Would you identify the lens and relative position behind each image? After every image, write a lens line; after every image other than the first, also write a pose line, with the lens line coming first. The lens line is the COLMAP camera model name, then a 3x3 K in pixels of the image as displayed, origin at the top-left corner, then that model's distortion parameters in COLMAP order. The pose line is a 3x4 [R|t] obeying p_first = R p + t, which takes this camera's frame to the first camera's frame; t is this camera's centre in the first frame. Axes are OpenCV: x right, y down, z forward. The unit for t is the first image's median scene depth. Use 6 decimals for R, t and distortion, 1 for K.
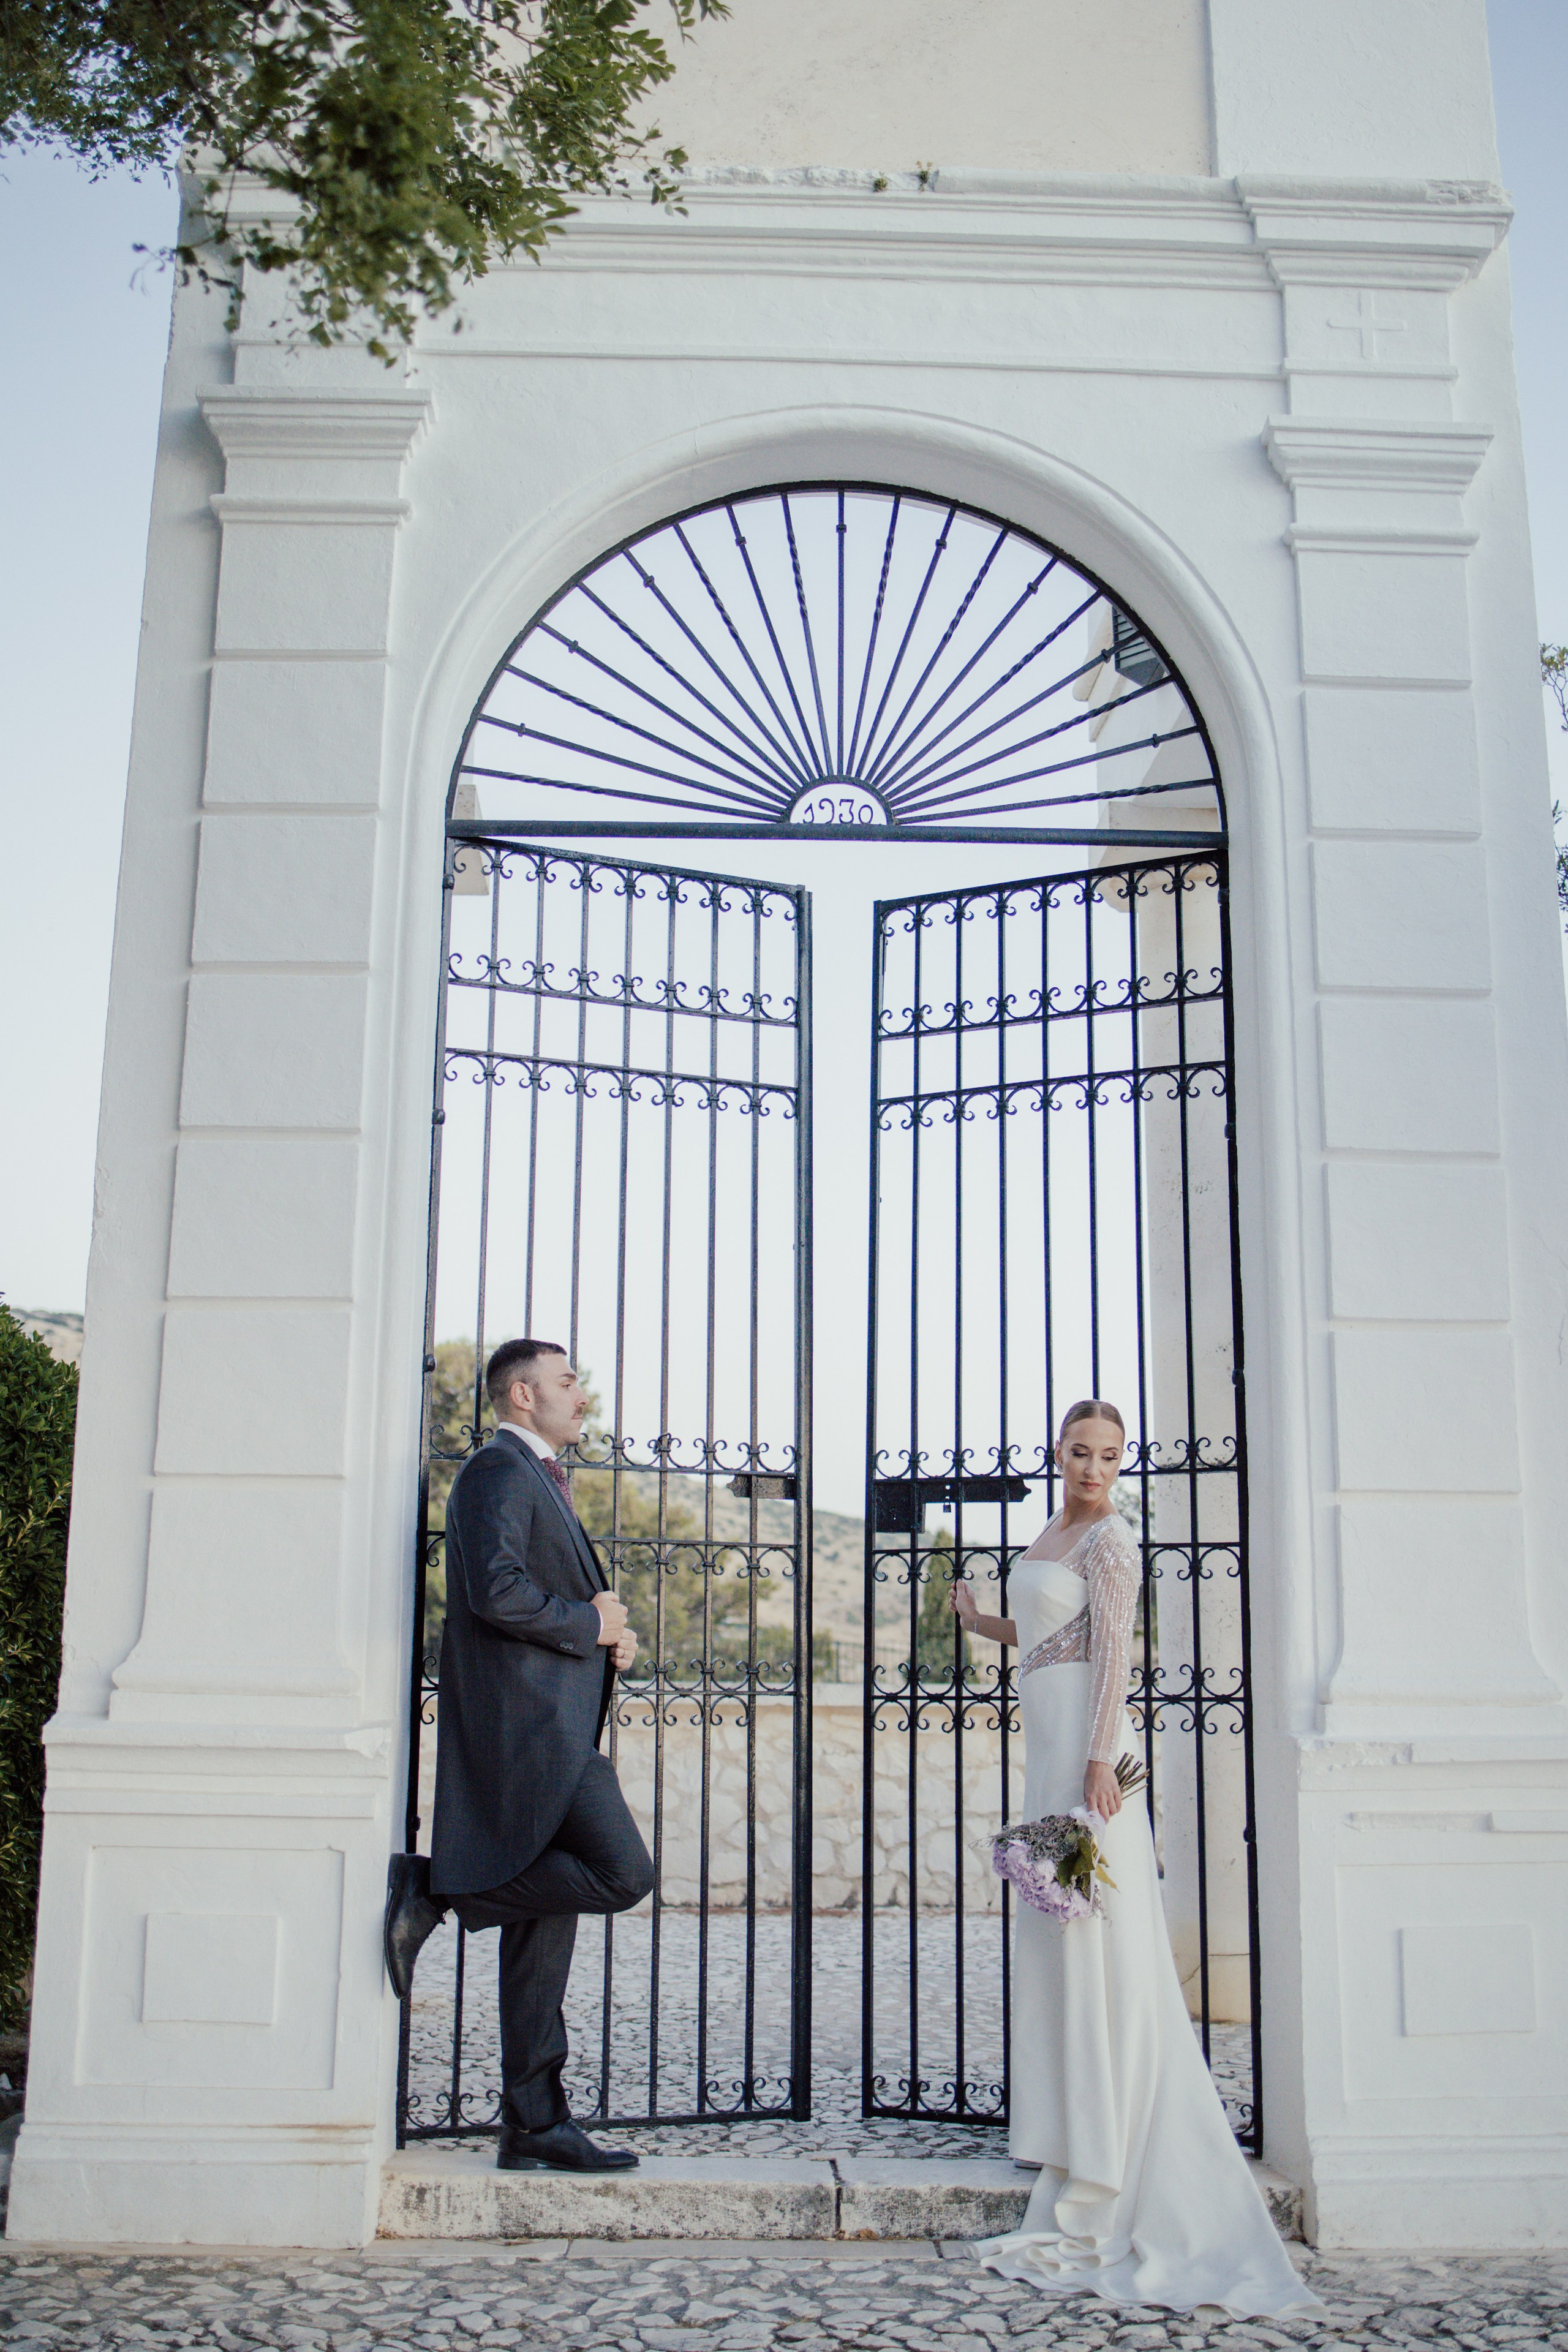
lens RADIAL K [[2337.5, 0, 789.2], [0, 2337.5, 1272.4], [0, 0, 1]] dist [-0.081461, 0.048907]
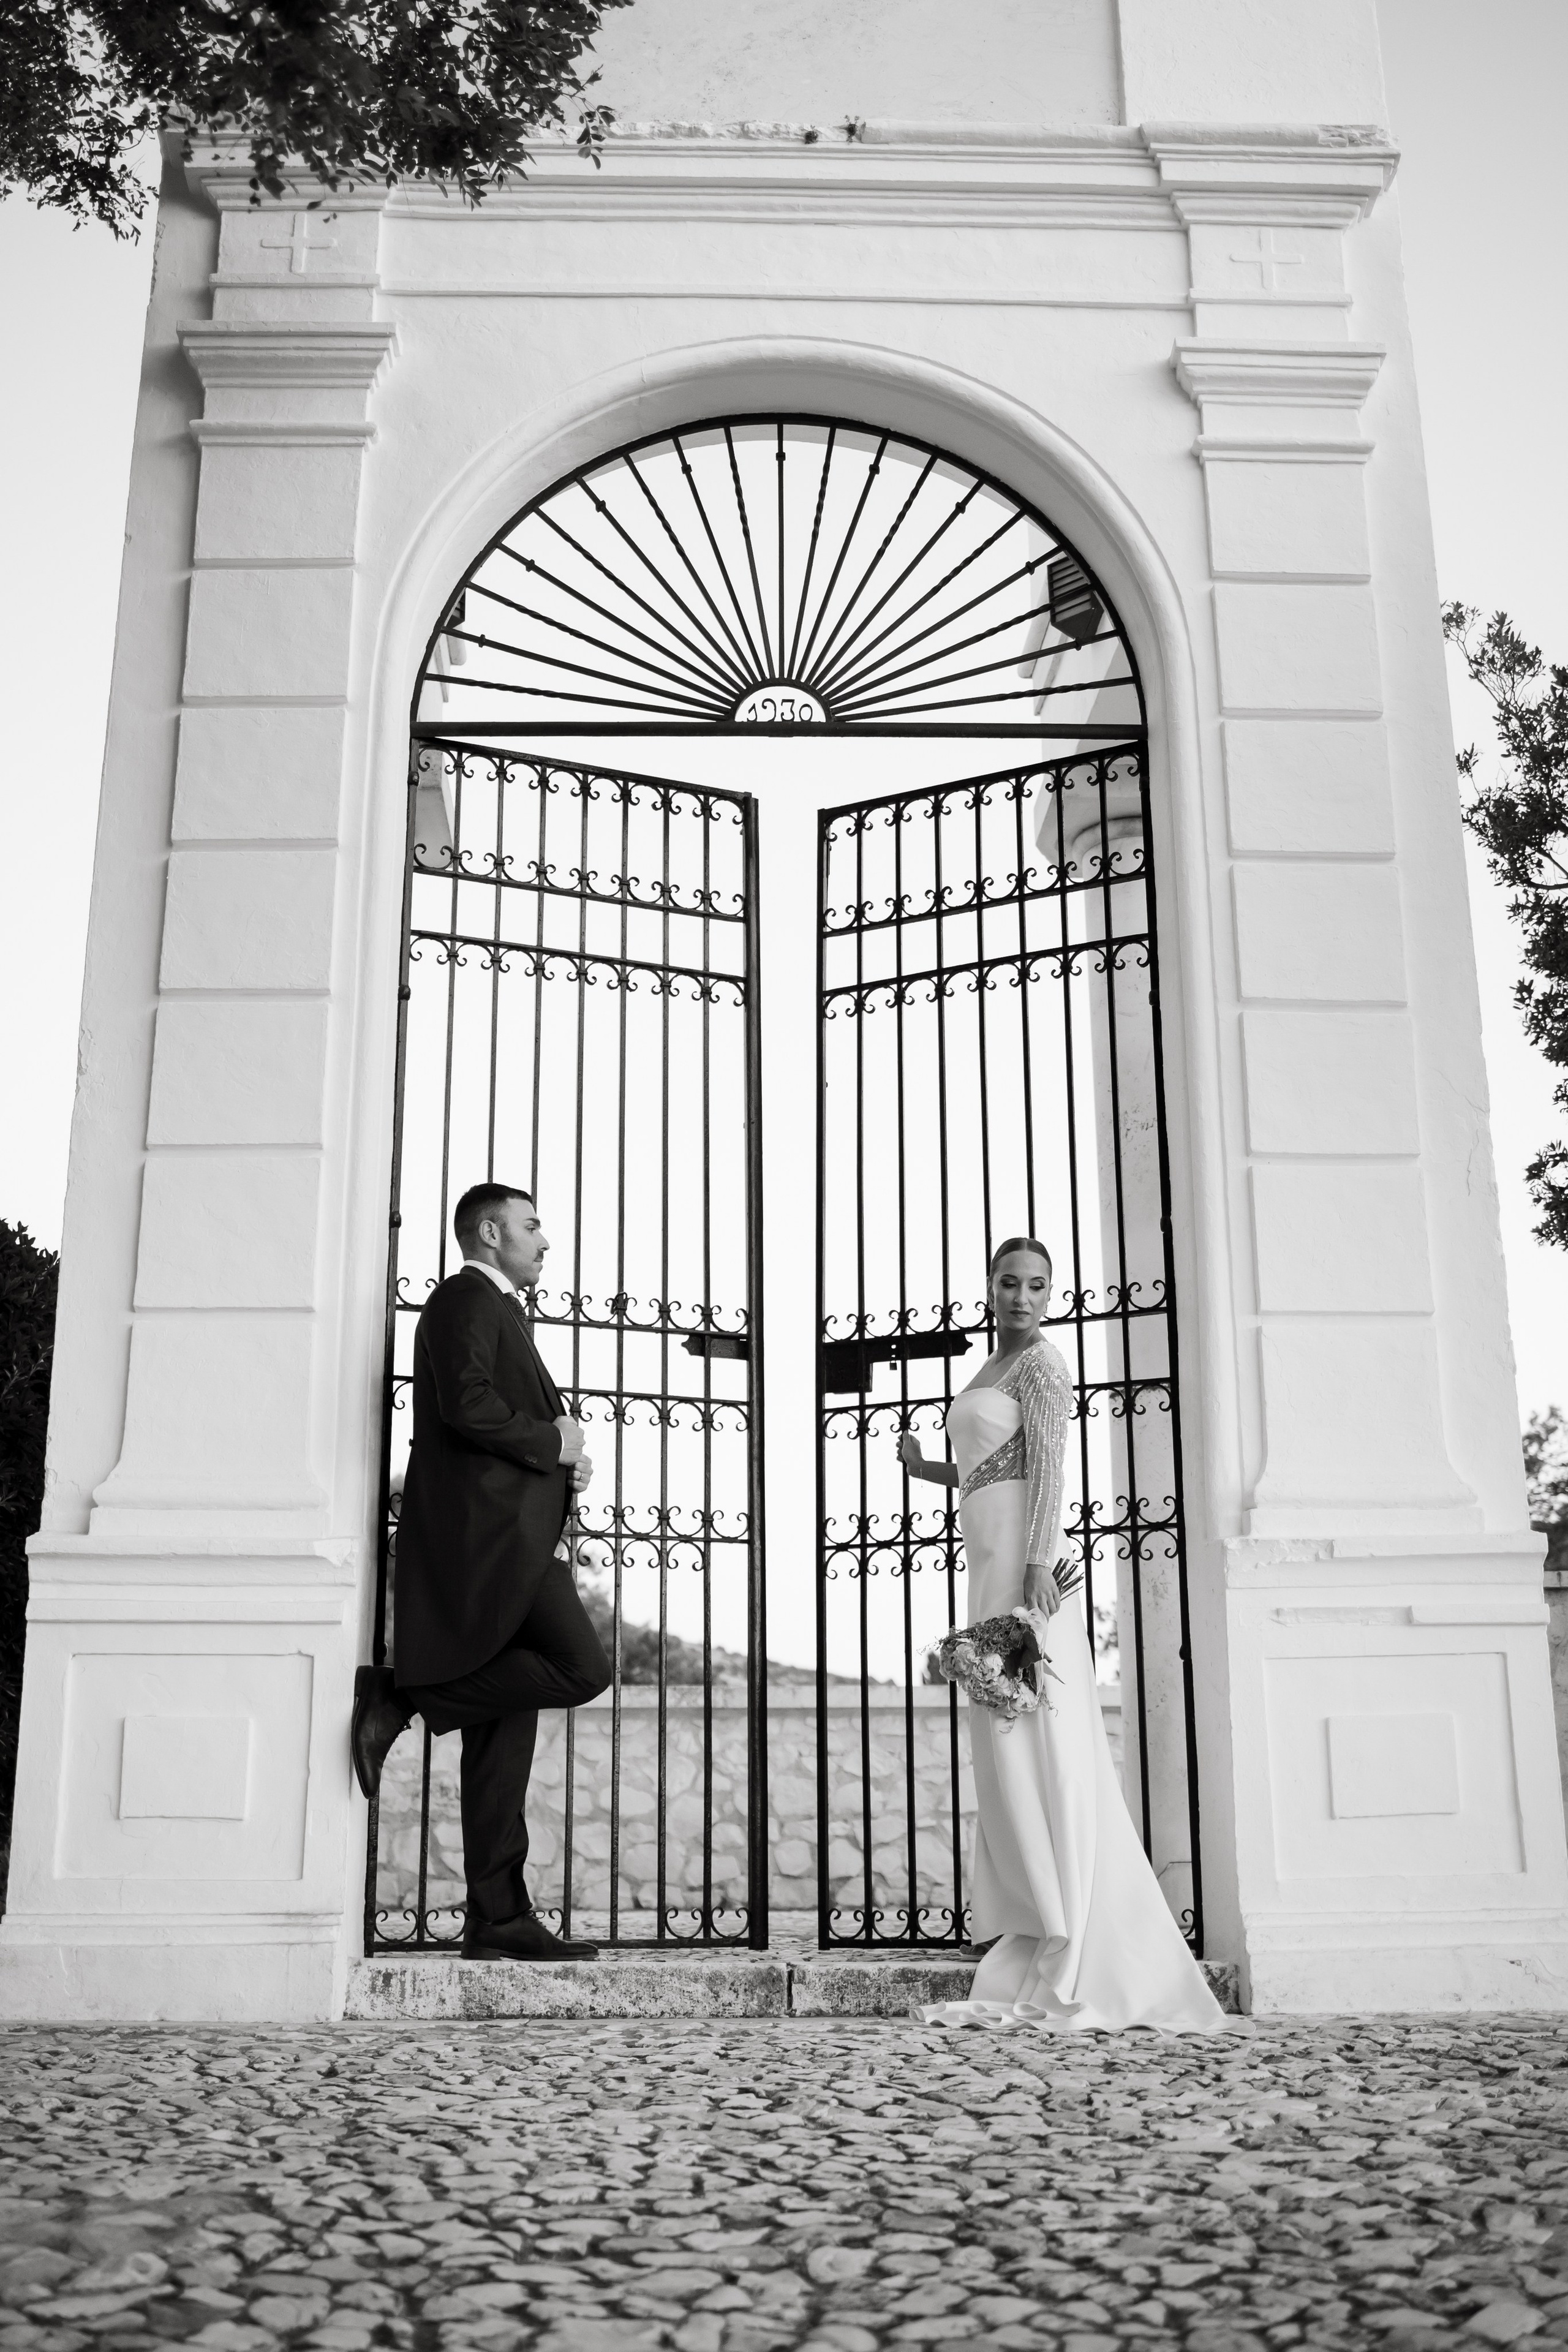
lens RADIAL K [[2358.5, 0, 775.1], [0, 2358.5, 1234.4], [0, 0, 1]] dist [-0.078434, 0.043382]
pose [[0.999914, -0.013060, 0.001375, 0.014655], [0.013119, 0.998086, -0.060435, 0.108875], [-0.000583, 0.060448, 0.998171, -0.056936]]
